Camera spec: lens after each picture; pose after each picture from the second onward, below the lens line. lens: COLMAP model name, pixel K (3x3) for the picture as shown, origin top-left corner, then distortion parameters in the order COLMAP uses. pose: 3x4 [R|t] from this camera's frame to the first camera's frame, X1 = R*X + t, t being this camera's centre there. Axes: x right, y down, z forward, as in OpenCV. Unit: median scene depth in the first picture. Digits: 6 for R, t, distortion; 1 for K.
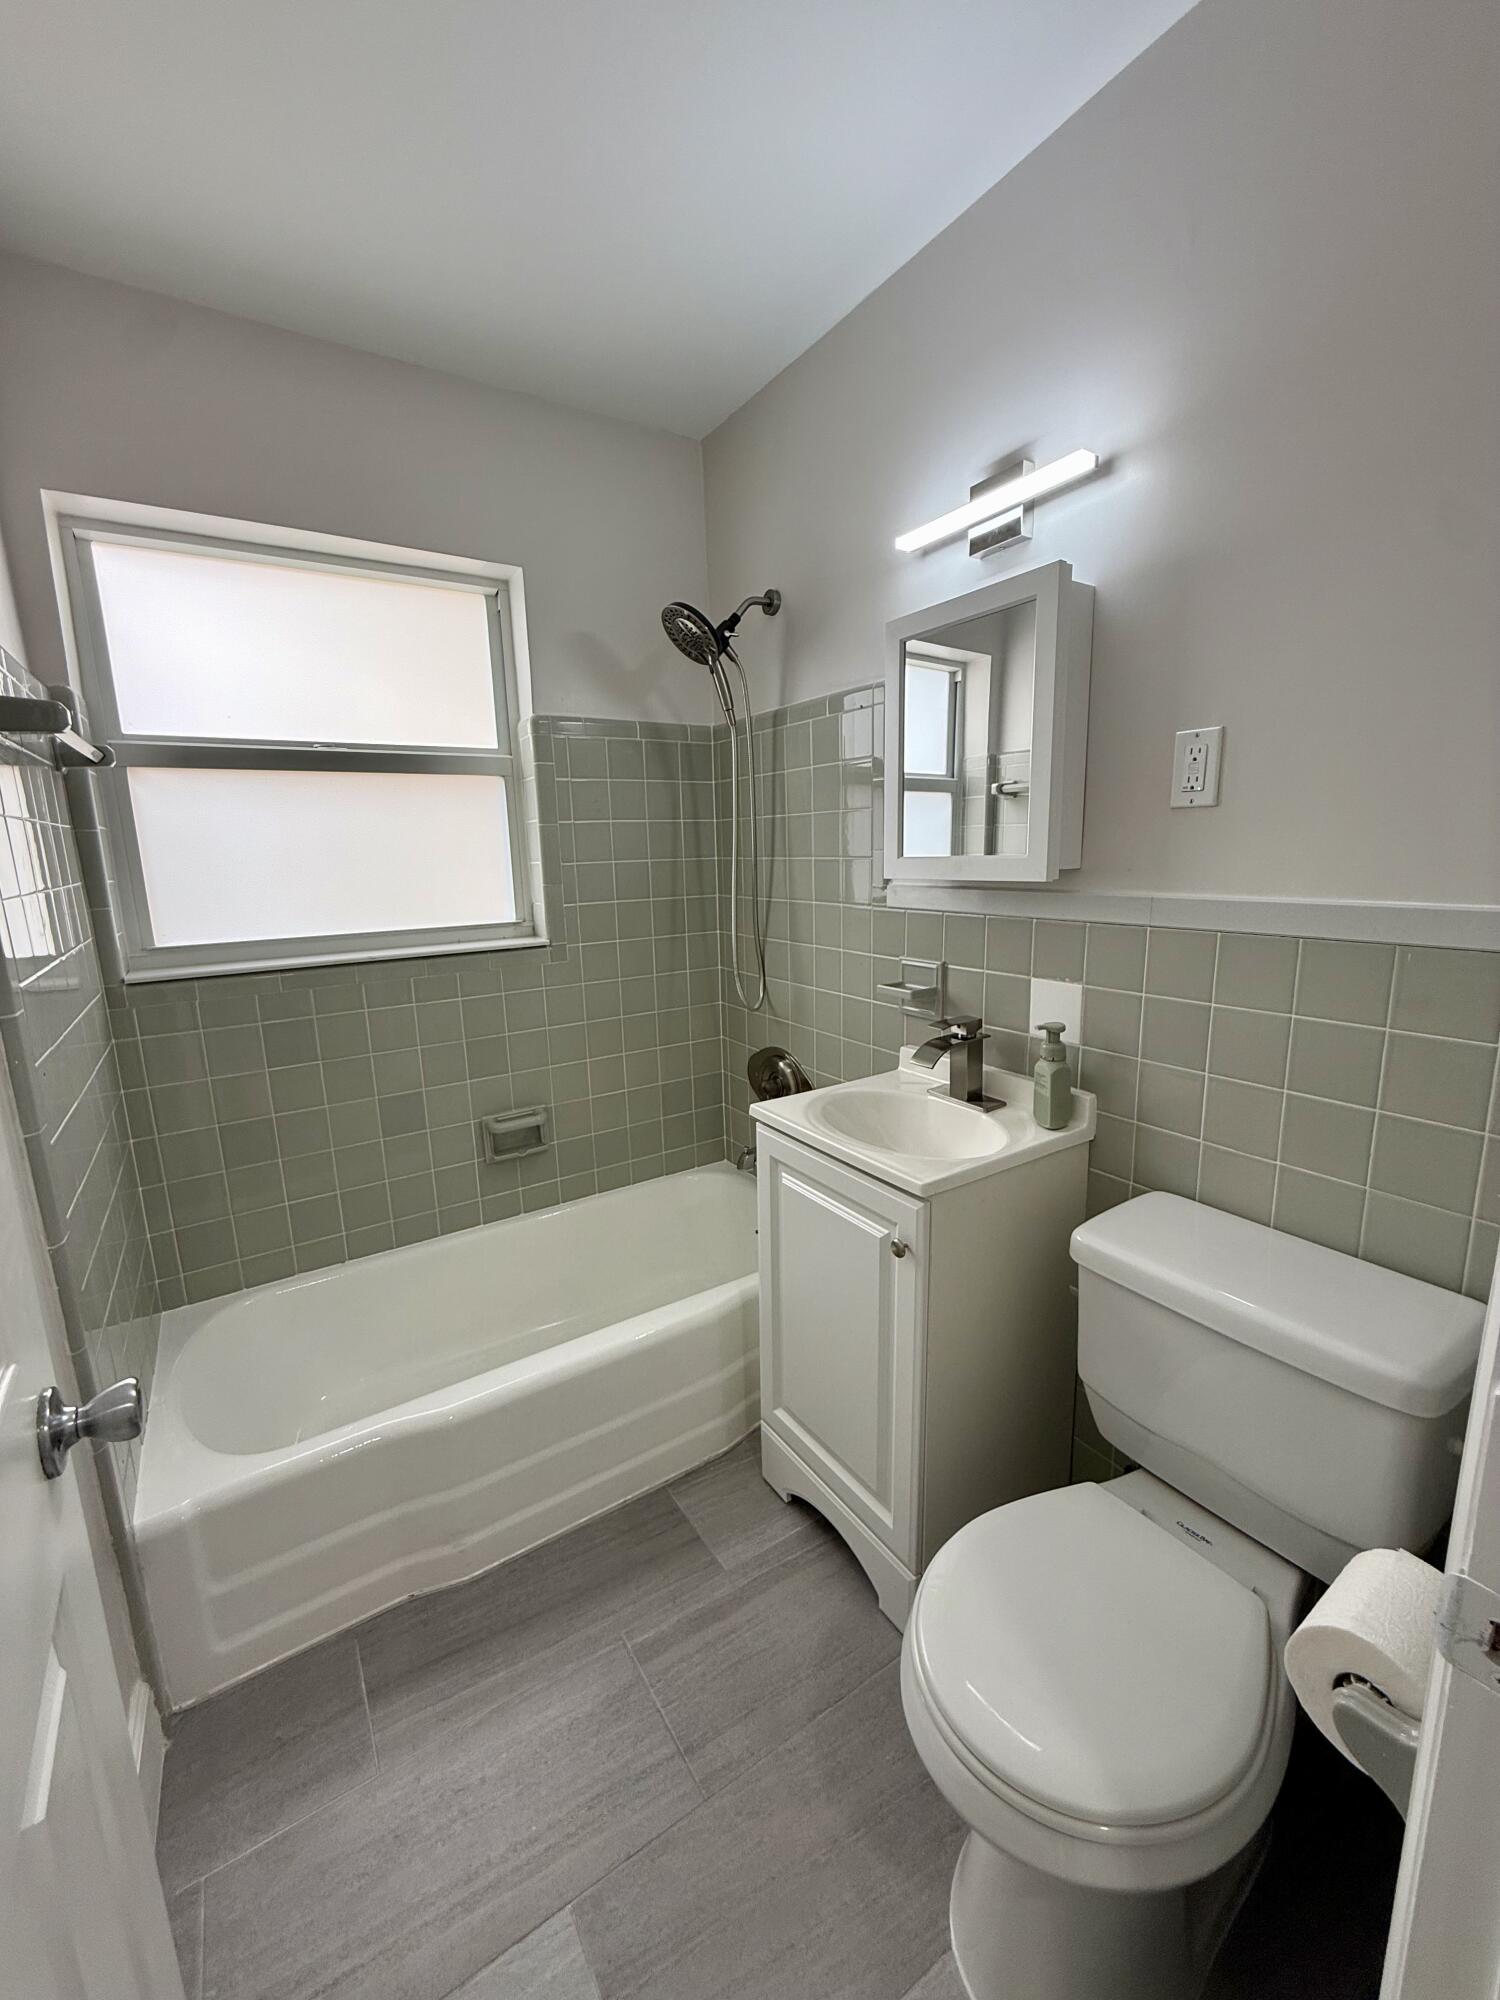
lens RADIAL K [[797.0, 0, 746.1], [0, 797.0, 1001.6], [0, 0, 1]] dist [-0.000489, 0.000399]
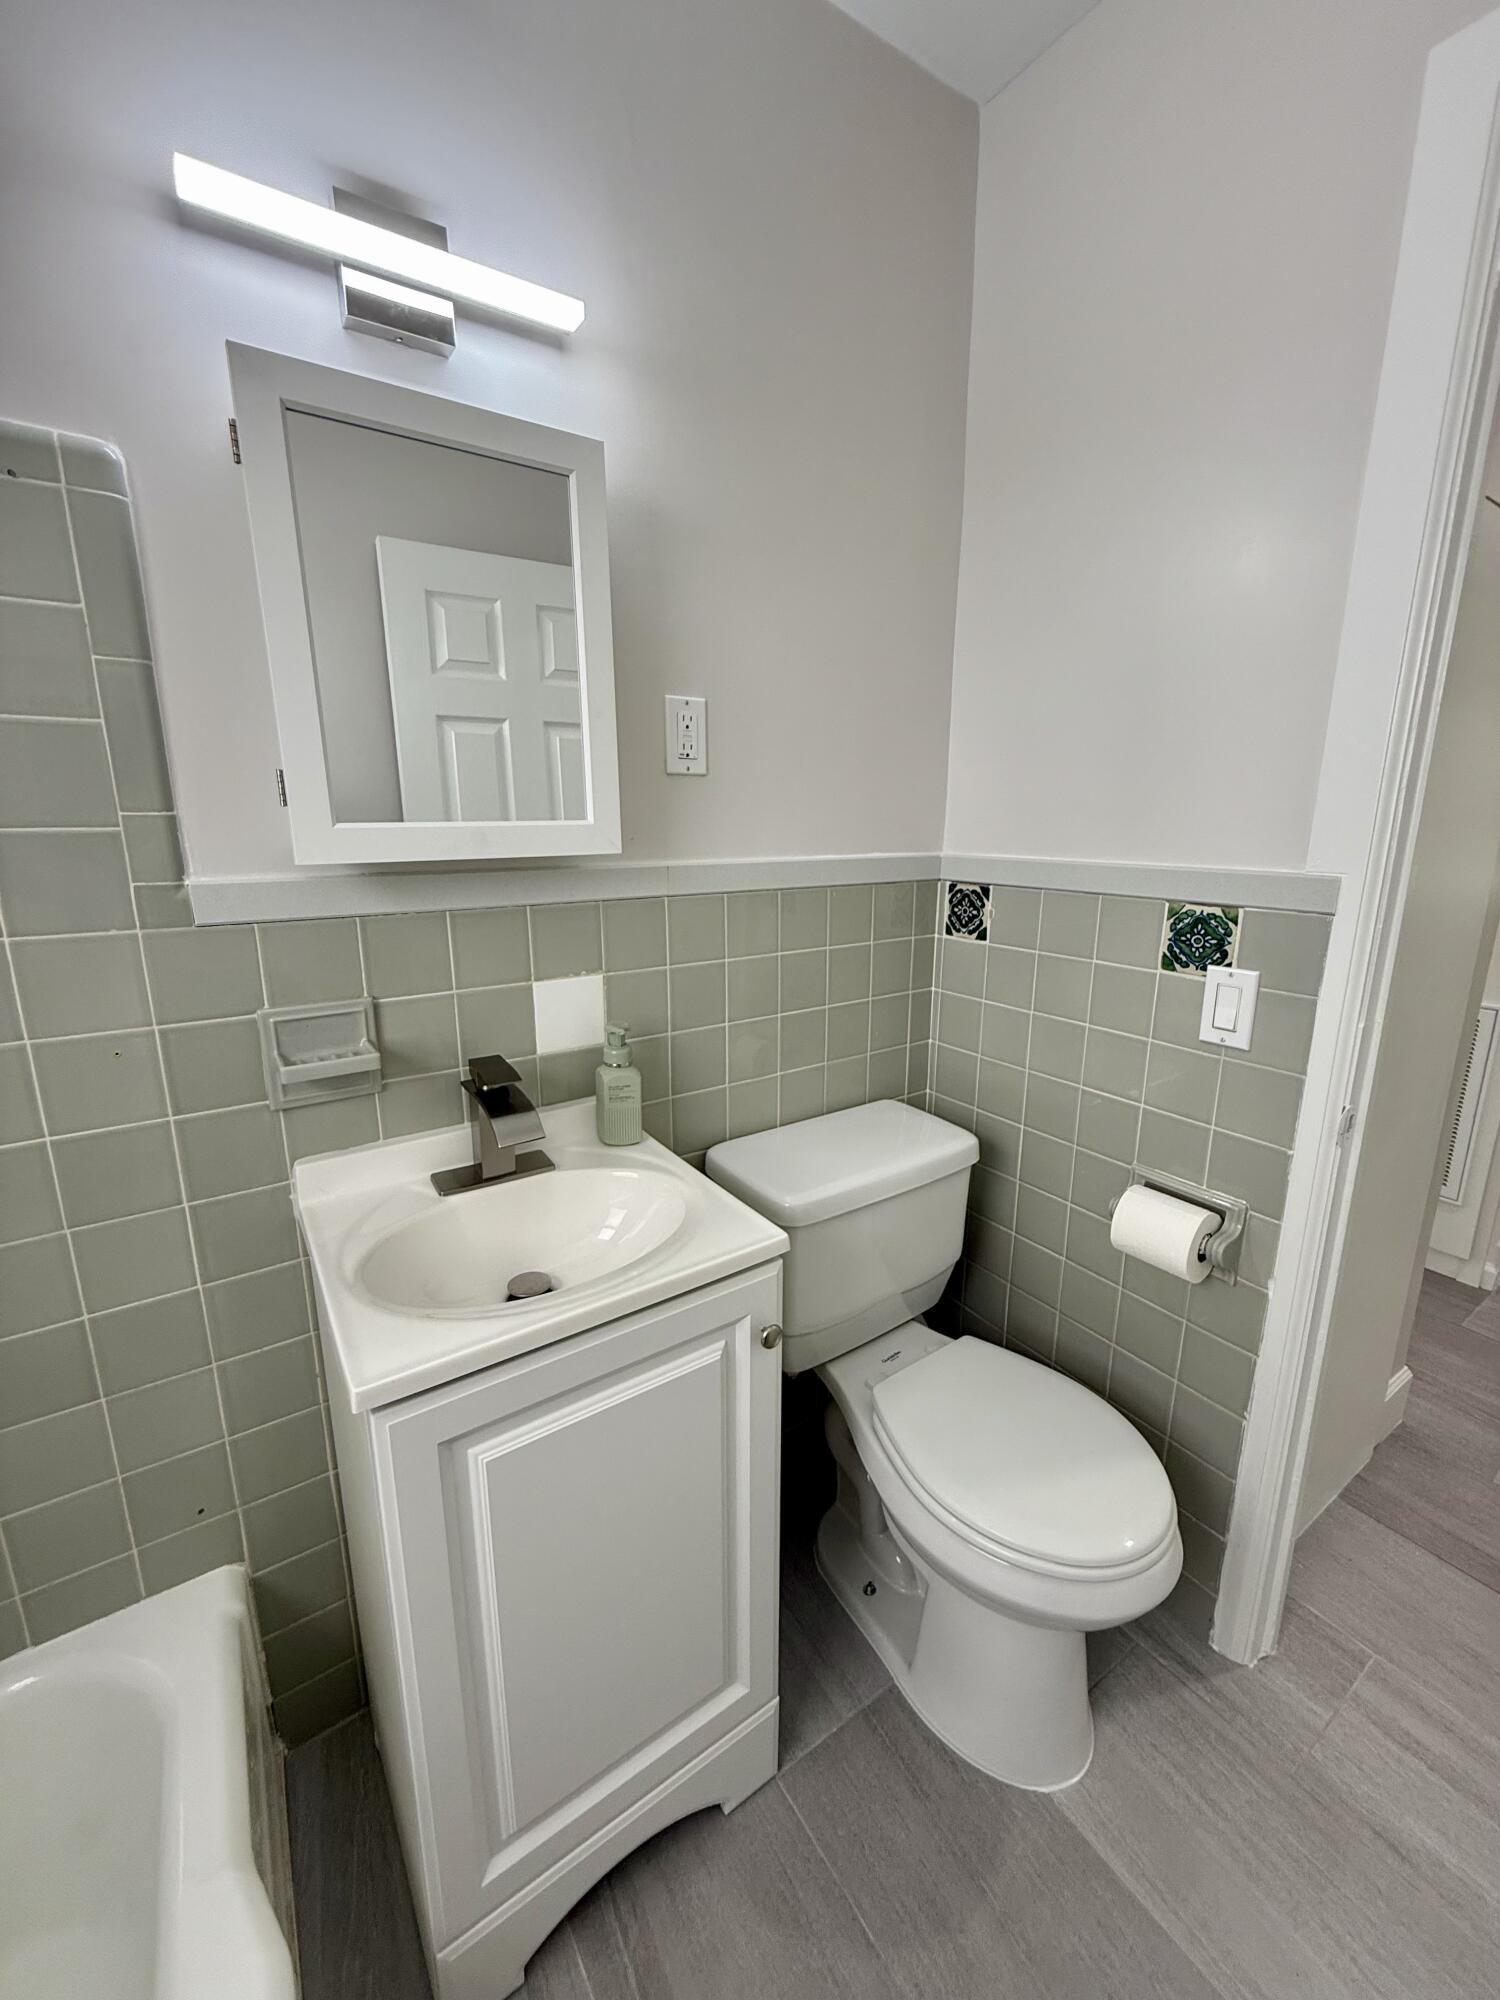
lens RADIAL K [[797.0, 0, 746.1], [0, 797.0, 1001.6], [0, 0, 1]] dist [-0.000489, 0.000399]
pose [[-0.018881, -0.200155, 0.979582, -0.477154], [0.194312, 0.960341, 0.199969, -0.148136], [-0.980758, 0.194120, 0.020760, 0.922540]]
